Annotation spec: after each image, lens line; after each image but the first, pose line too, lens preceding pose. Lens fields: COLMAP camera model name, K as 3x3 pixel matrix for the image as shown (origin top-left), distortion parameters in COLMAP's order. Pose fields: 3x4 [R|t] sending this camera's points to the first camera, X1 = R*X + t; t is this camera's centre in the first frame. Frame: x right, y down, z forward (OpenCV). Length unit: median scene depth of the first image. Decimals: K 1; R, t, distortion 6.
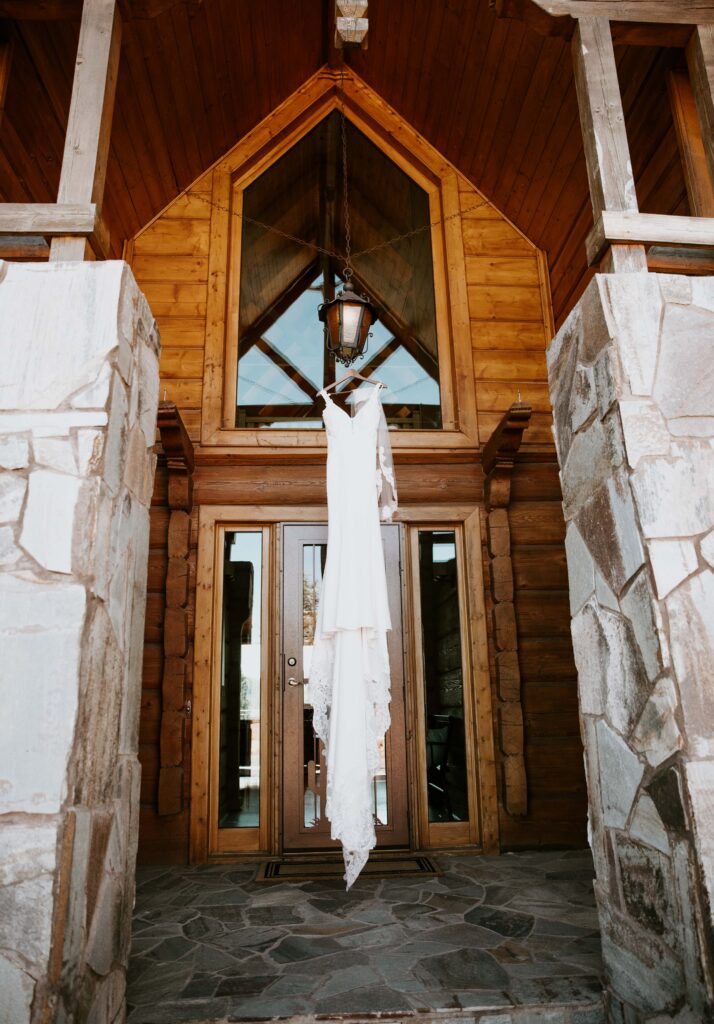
lens RADIAL K [[679.0, 0, 357.0], [0, 679.0, 512.0], [0, 0, 1]] dist [-0.002707, -0.000556]
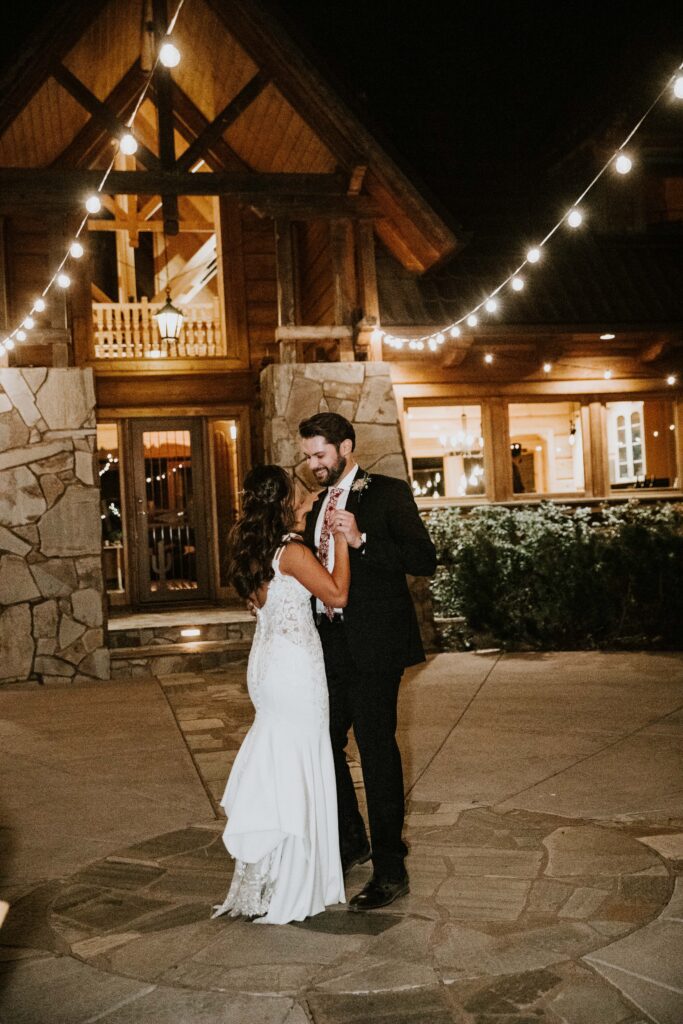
lens RADIAL K [[1253.3, 0, 341.5], [0, 1253.3, 512.0], [0, 0, 1]] dist [0.011127, 0.003215]
pose [[0.988031, -0.029681, 0.151371, -0.150508], [-0.009984, 0.966951, 0.254765, -1.194369], [-0.153930, -0.253227, 0.955082, -4.448278]]
